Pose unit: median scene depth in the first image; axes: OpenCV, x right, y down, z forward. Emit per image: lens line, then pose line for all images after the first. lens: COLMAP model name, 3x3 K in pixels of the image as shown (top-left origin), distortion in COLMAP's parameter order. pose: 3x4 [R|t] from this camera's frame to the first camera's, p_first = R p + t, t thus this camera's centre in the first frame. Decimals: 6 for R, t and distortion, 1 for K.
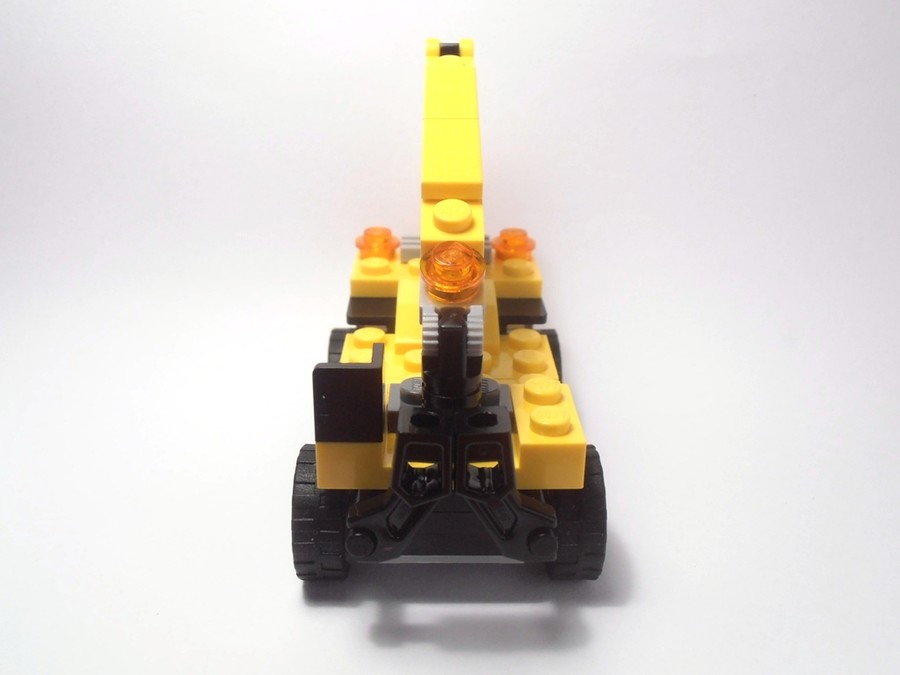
lens RADIAL K [[968.0, 0, 448.3], [0, 968.0, 335.7], [0, 0, 1]] dist [0.096974, 0.000000]
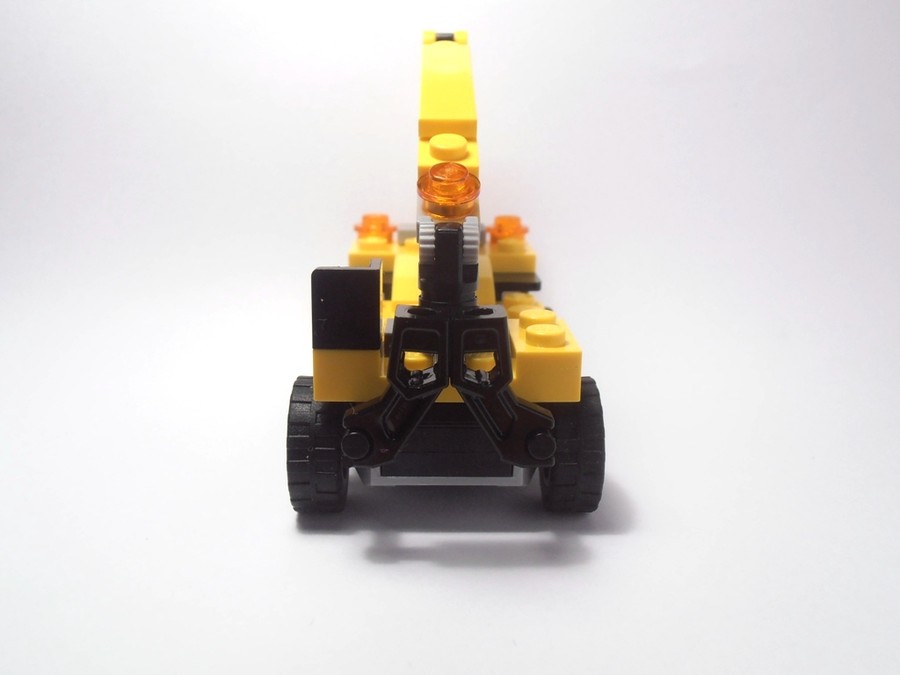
lens RADIAL K [[968.0, 0, 446.5], [0, 968.0, 330.0], [0, 0, 1]] dist [0.096974, 0.000000]
pose [[0.999994, -0.002542, 0.002153, -0.000309], [0.002854, 0.987084, -0.160180, 0.238860], [-0.001718, 0.160185, 0.987085, 0.005247]]
